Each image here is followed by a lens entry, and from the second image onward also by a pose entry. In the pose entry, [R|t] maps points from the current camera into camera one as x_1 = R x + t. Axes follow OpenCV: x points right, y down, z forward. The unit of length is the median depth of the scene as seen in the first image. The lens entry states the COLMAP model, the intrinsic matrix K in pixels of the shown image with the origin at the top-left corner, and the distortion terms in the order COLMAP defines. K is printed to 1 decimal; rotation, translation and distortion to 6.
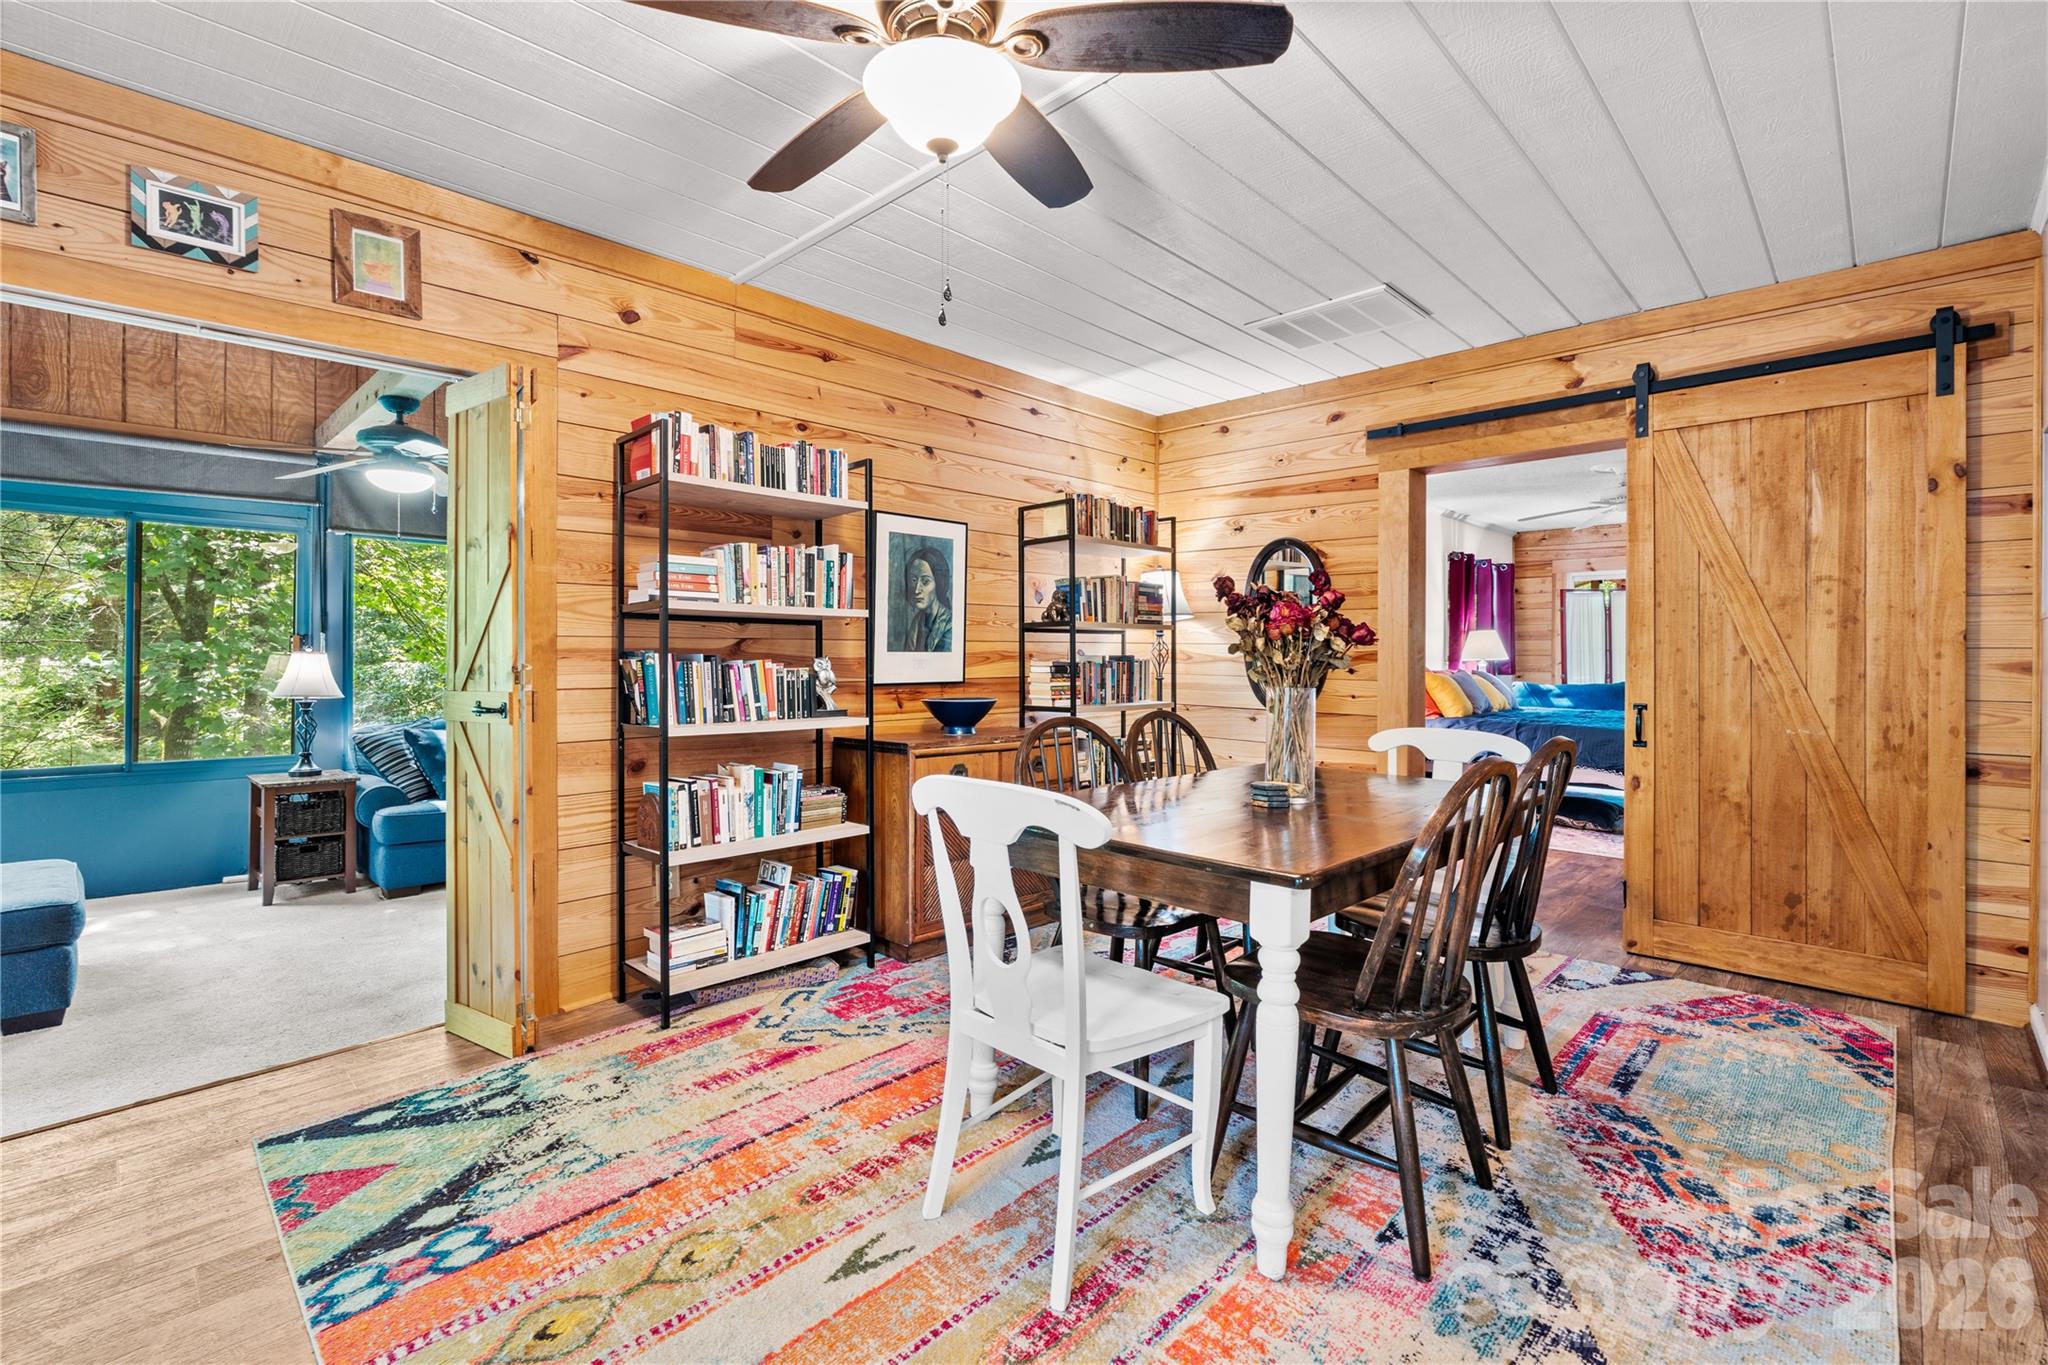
lens RADIAL K [[911.0, 0, 1023.3], [0, 911.0, 664.0], [0, 0, 1]] dist [-0.002349, -0.001155]
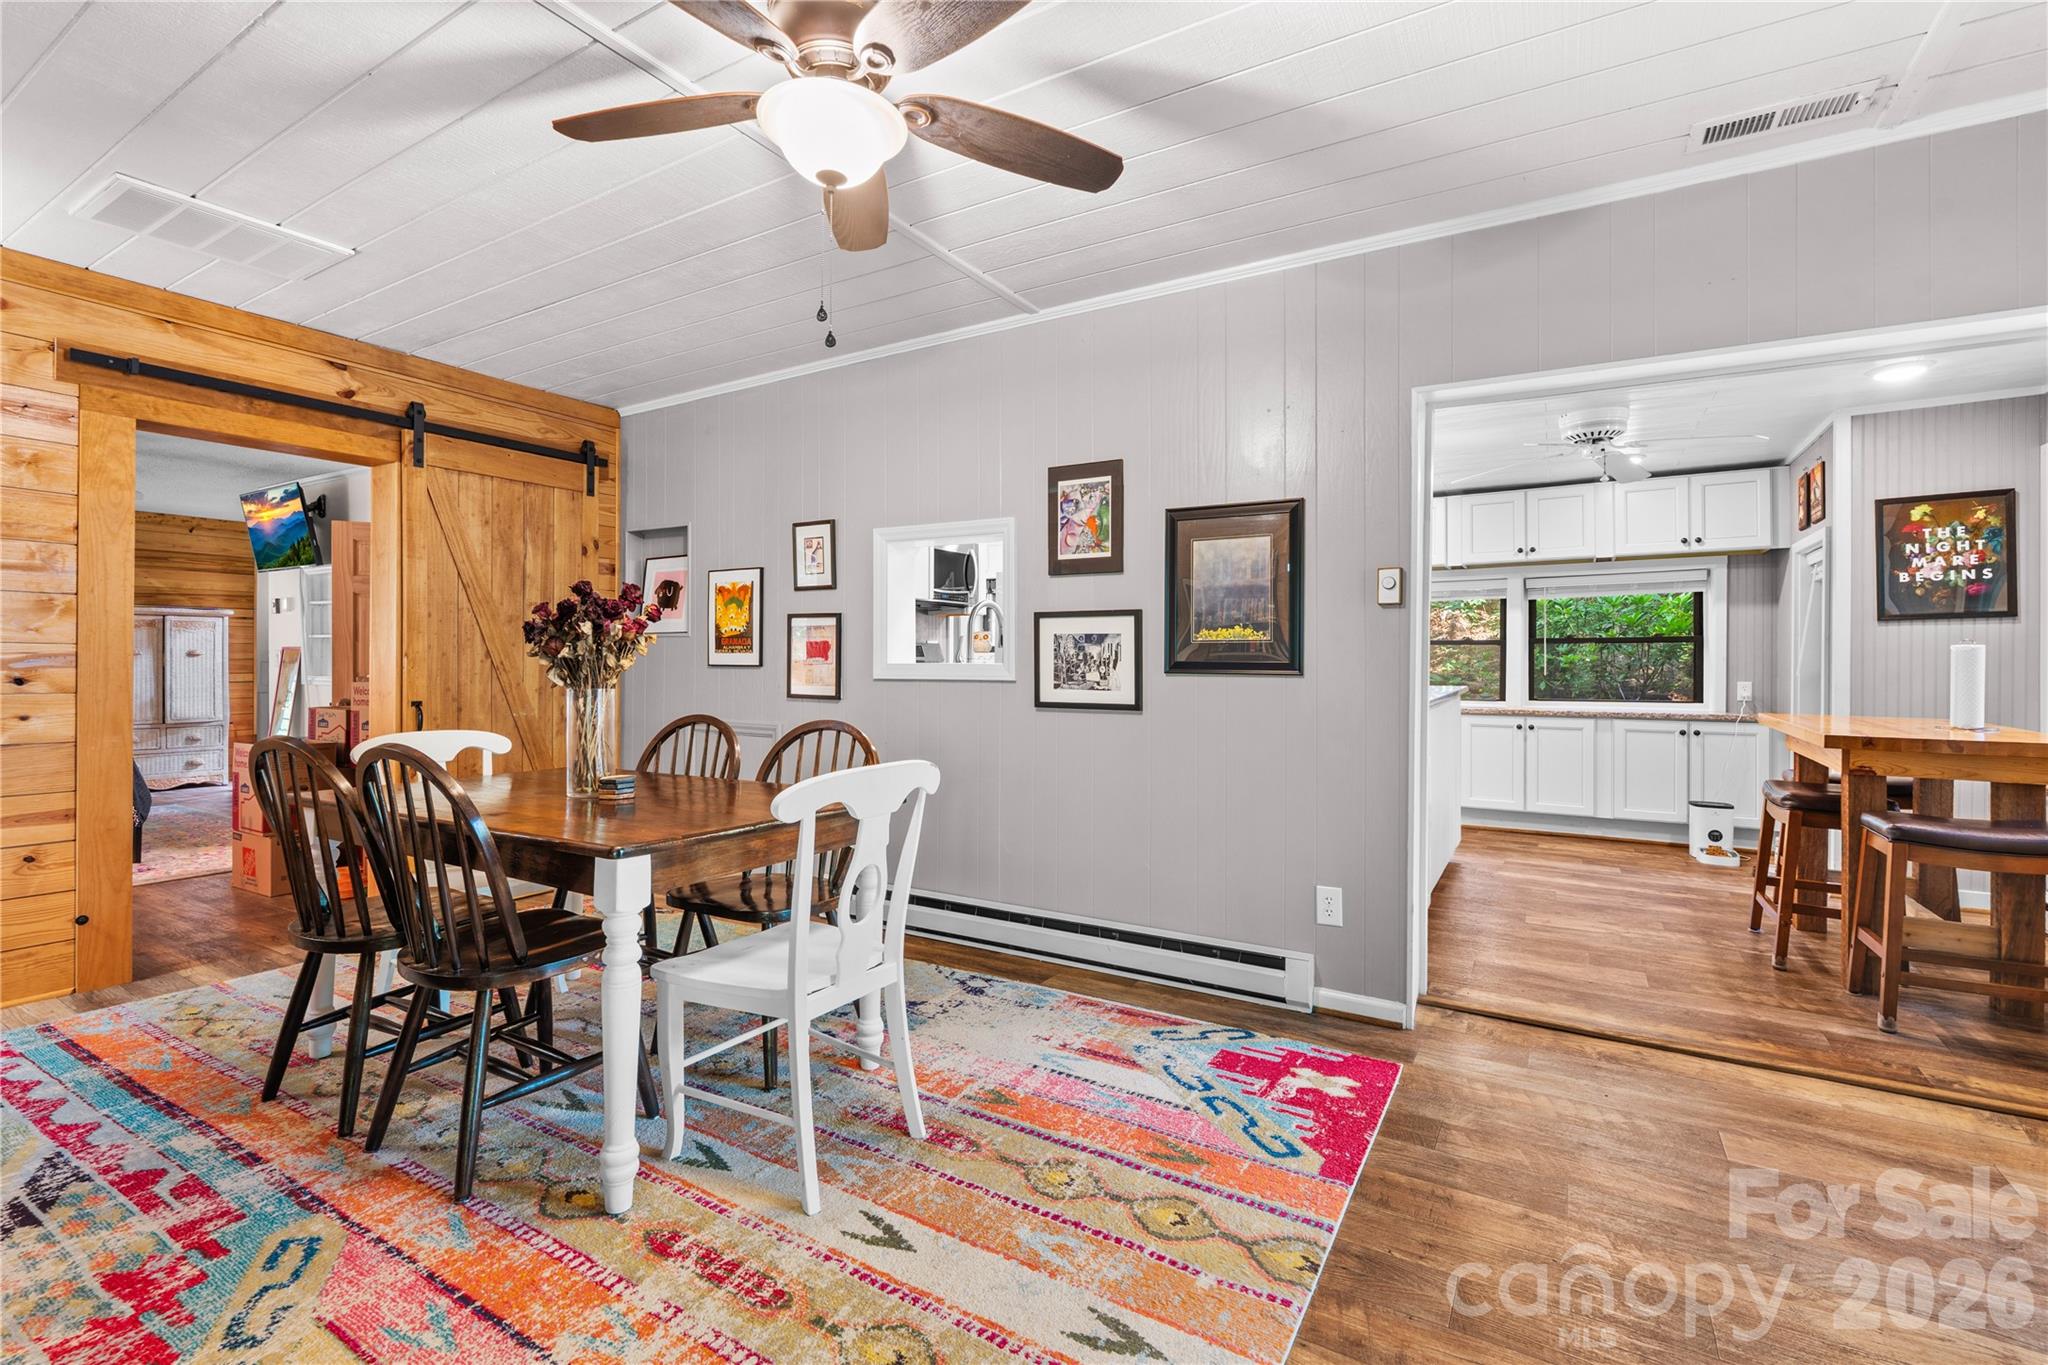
lens RADIAL K [[911.0, 0, 1021.5], [0, 911.0, 654.1], [0, 0, 1]] dist [-0.002349, -0.001155]
pose [[-0.222696, 0.004441, 0.974878, -0.654677], [0.009514, 0.999952, -0.002382, -0.005734], [-0.974841, 0.008744, -0.222728, 0.567915]]
